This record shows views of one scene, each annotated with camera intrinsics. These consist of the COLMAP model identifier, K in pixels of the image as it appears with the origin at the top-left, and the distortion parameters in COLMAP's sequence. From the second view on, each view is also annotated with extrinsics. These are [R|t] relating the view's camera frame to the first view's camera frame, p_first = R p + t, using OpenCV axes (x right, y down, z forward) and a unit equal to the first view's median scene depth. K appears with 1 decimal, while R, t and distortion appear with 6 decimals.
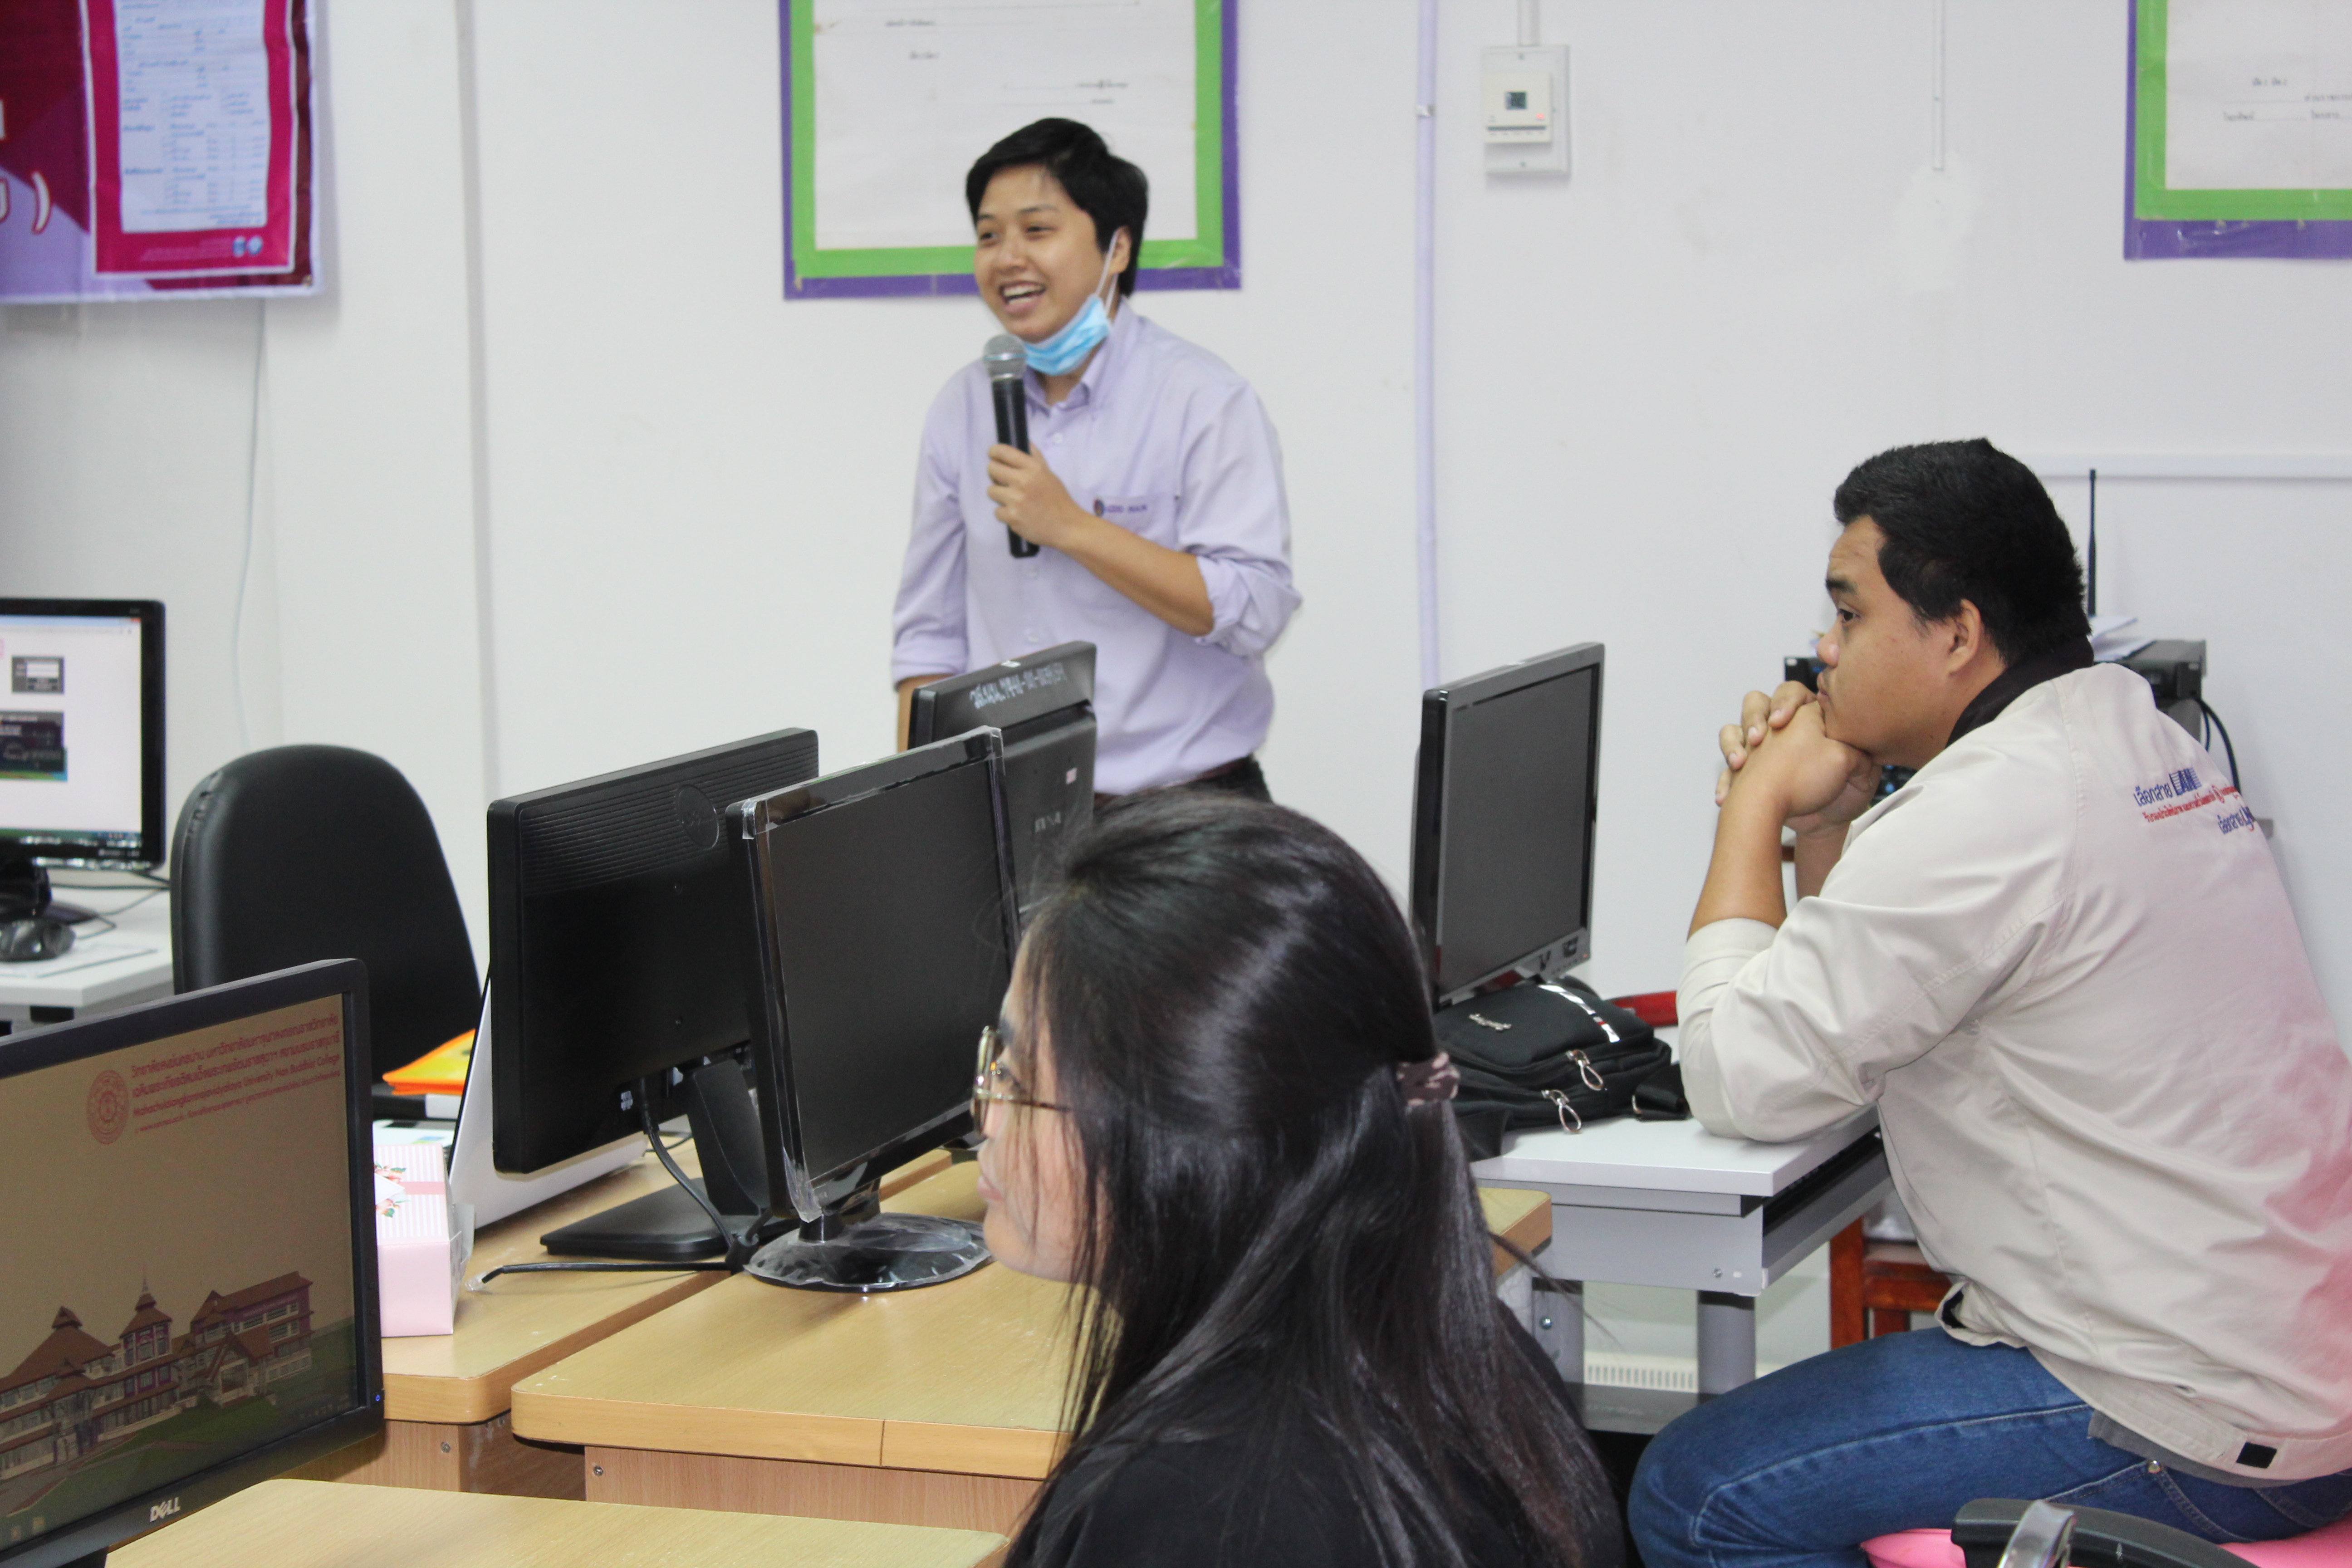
lens RADIAL K [[4801.1, 0, 1171.5], [0, 4801.1, 787.1], [0, 0, 1]] dist [0.027873, 0.000000]
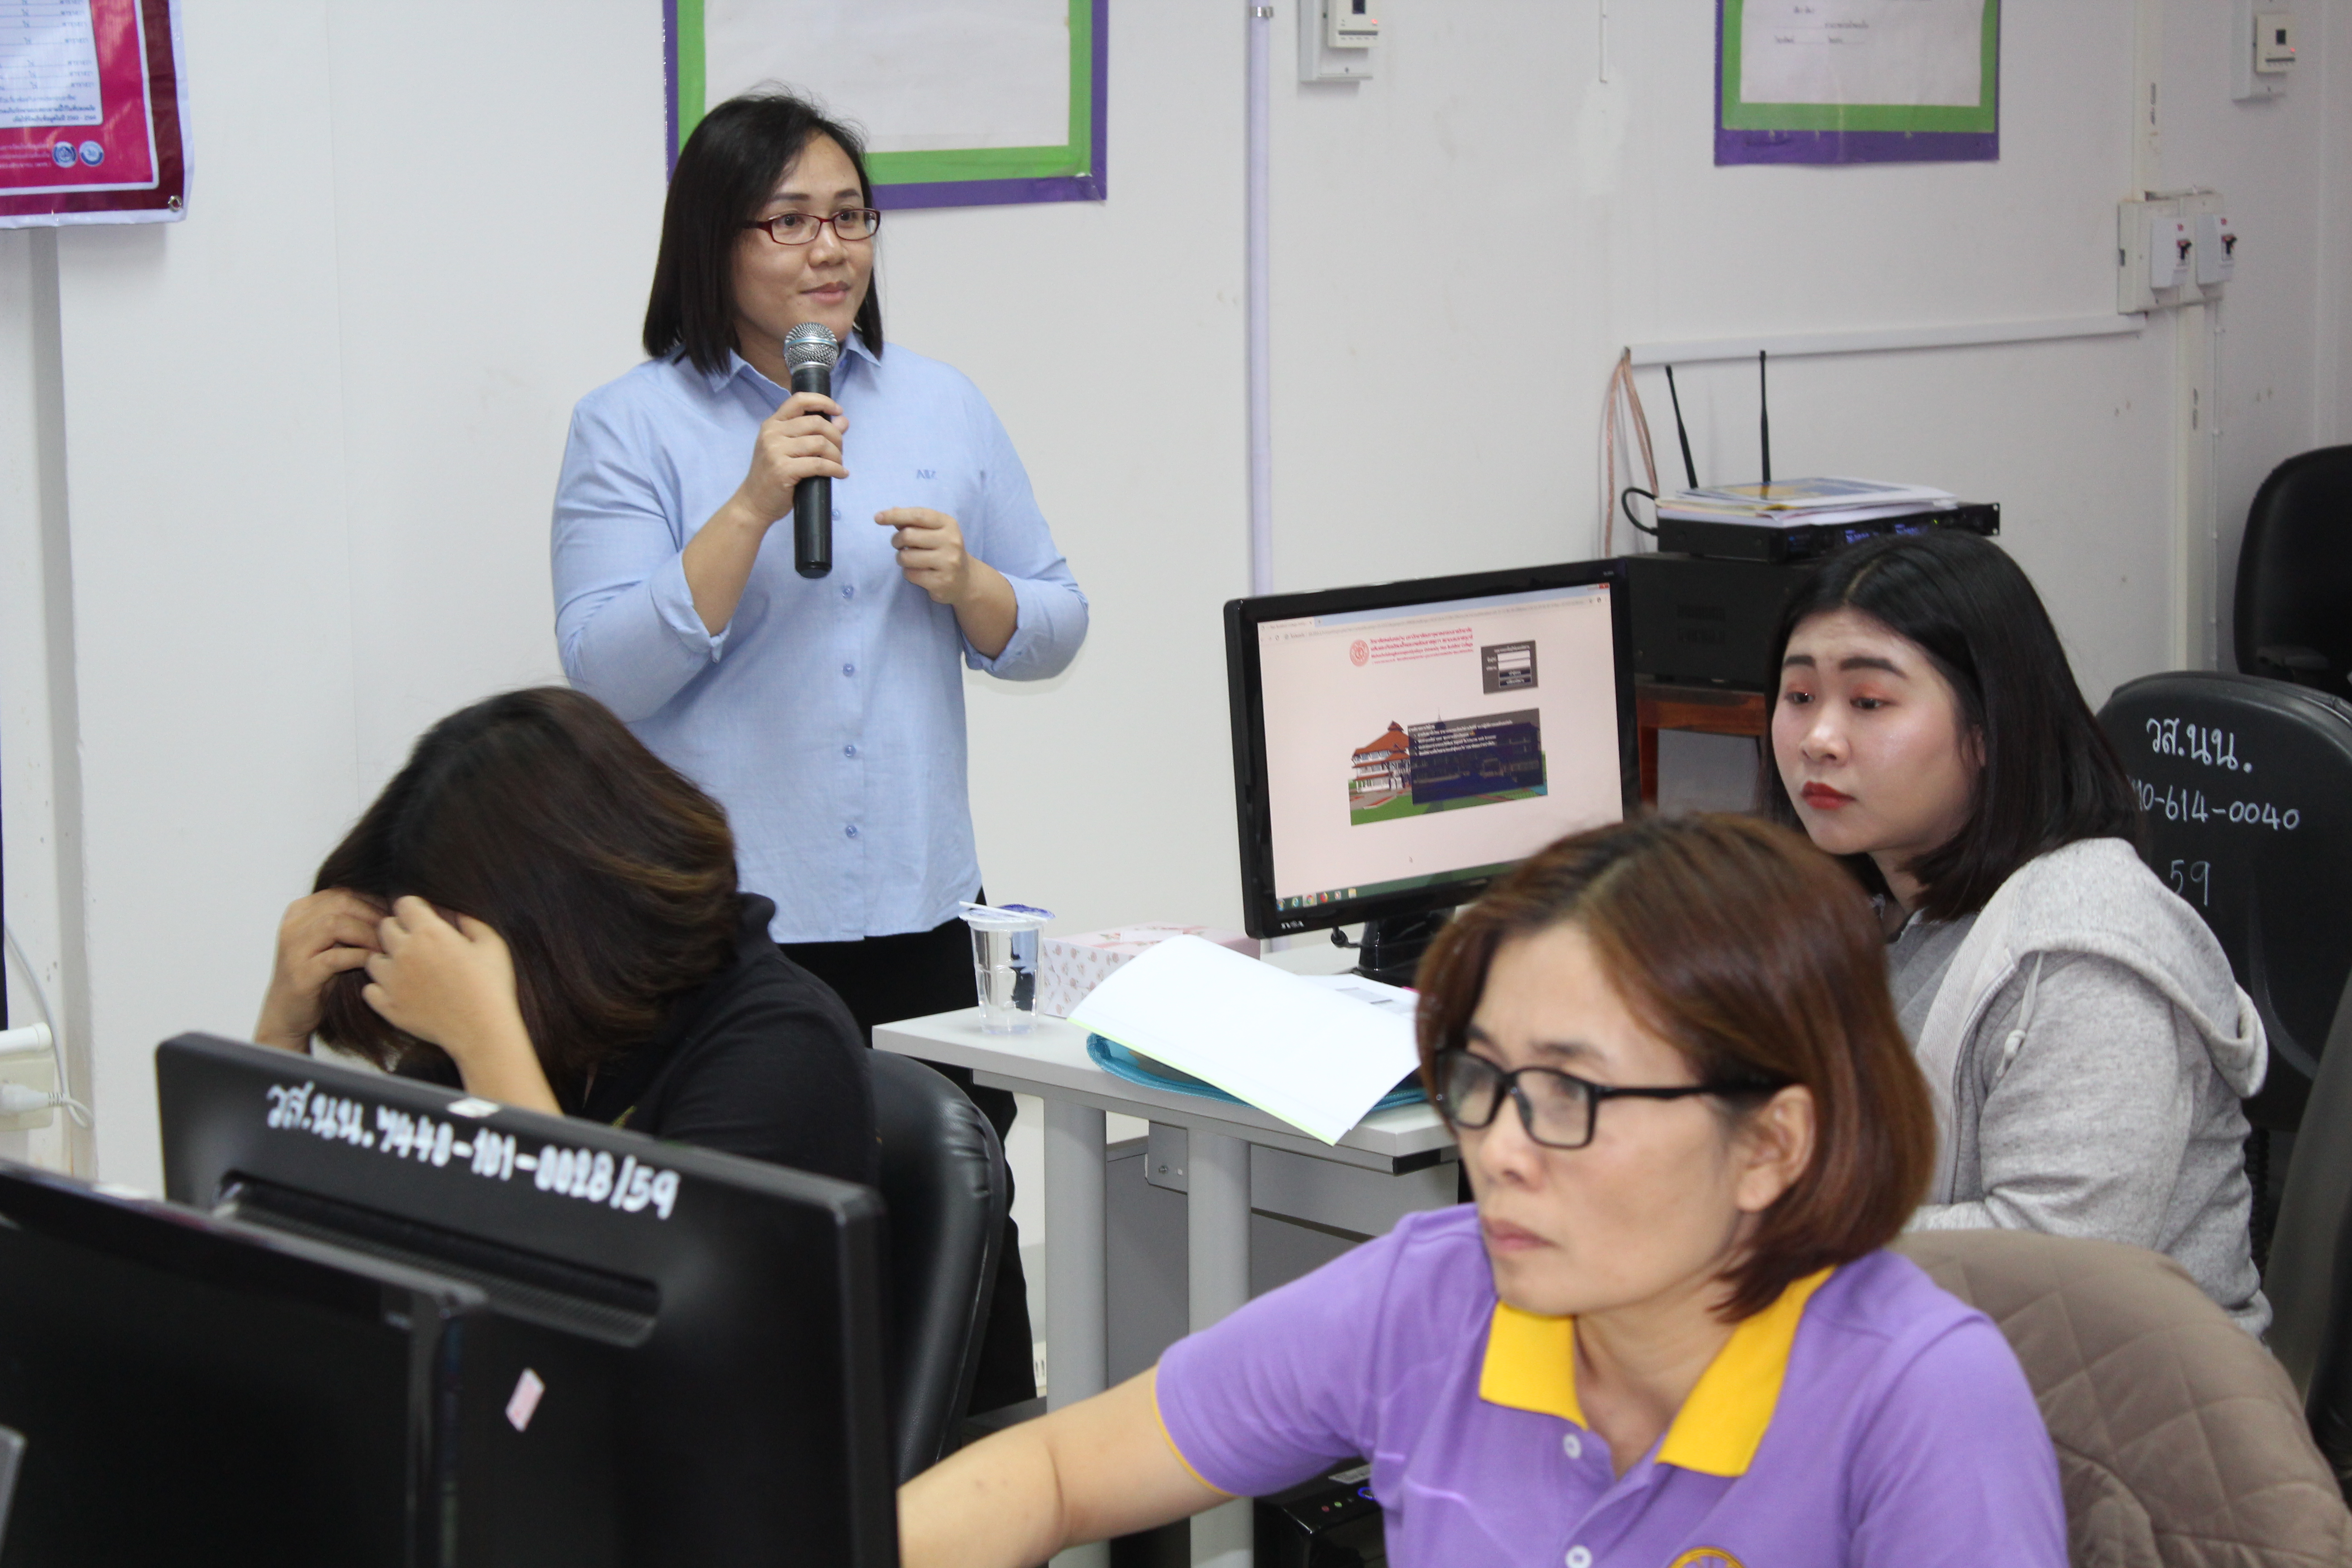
lens RADIAL K [[4801.1, 0, 1174.5], [0, 4801.1, 784.9], [0, 0, 1]] dist [0.027873, 0.000000]
pose [[0.418524, -0.112535, 0.901207, -0.891695], [0.114906, 0.990881, 0.070370, -0.060463], [-0.900907, 0.074102, 0.427639, 0.651544]]
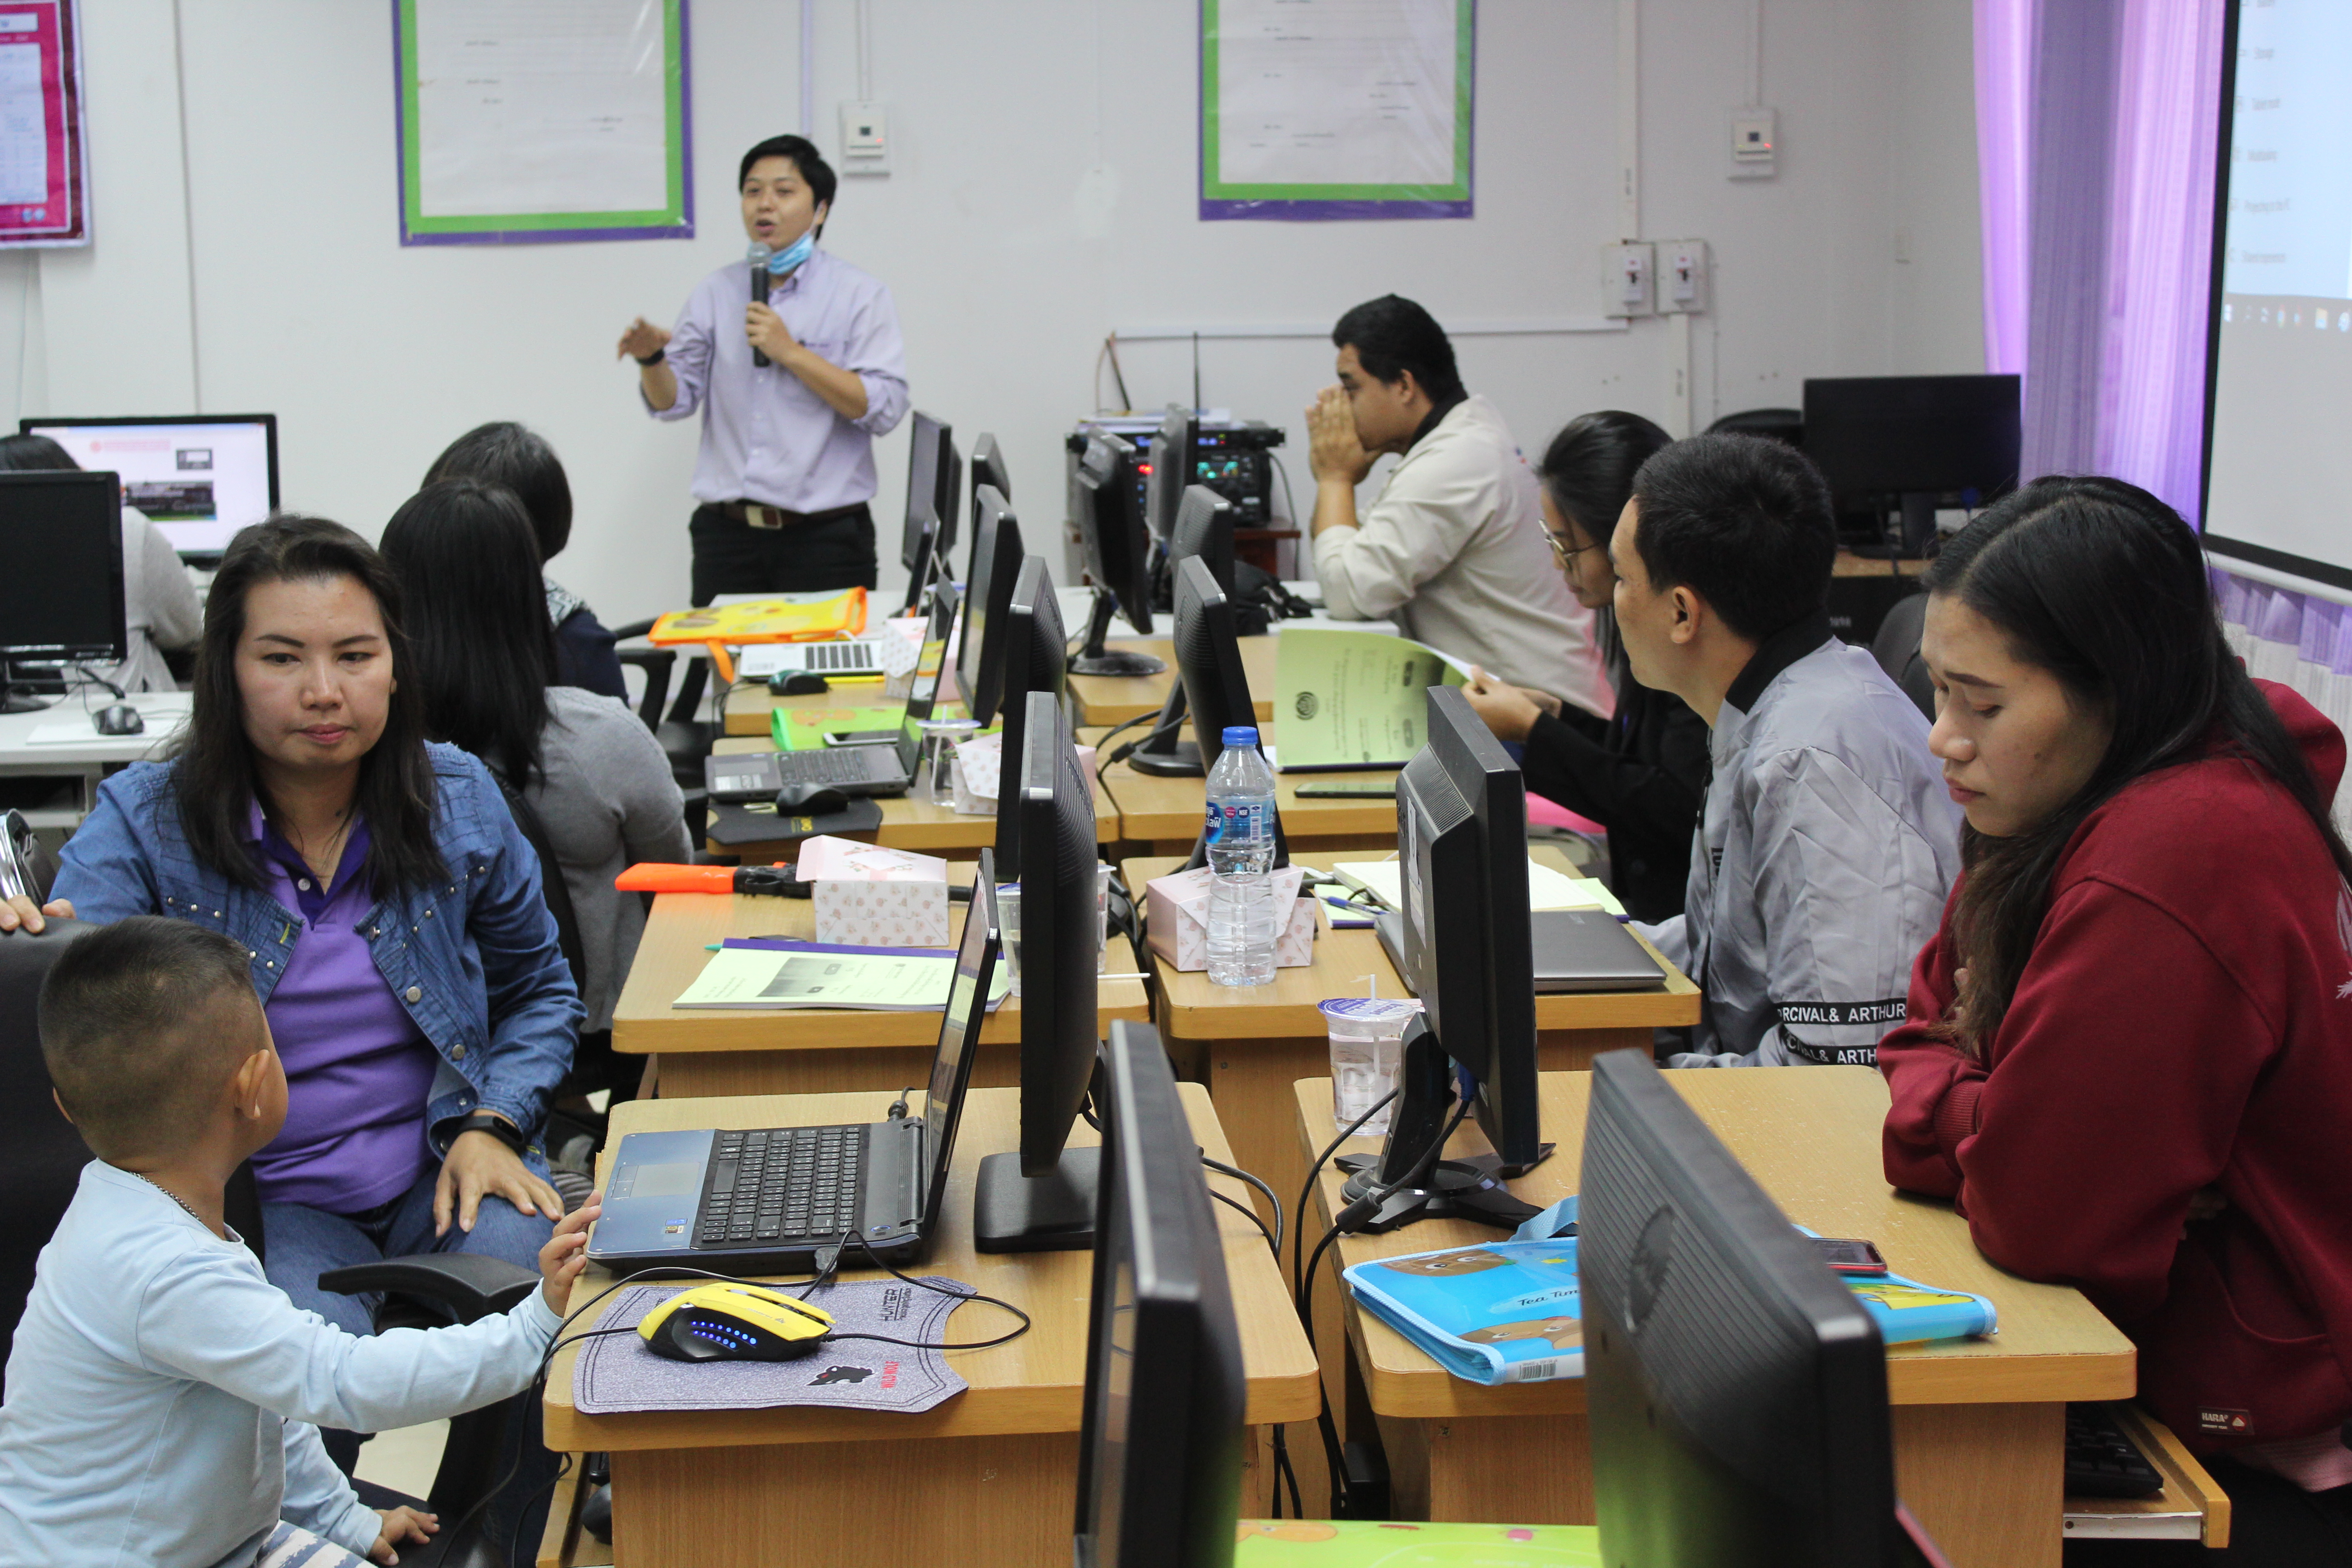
lens RADIAL K [[3699.2, 0, 1179.5], [0, 3699.2, 780.4], [0, 0, 1]] dist [-0.022735, 0.000000]
pose [[0.899136, -0.063422, 0.433050, -0.454009], [0.050393, 0.997866, 0.041511, 0.049047], [-0.434759, -0.015501, 0.900413, -0.306667]]
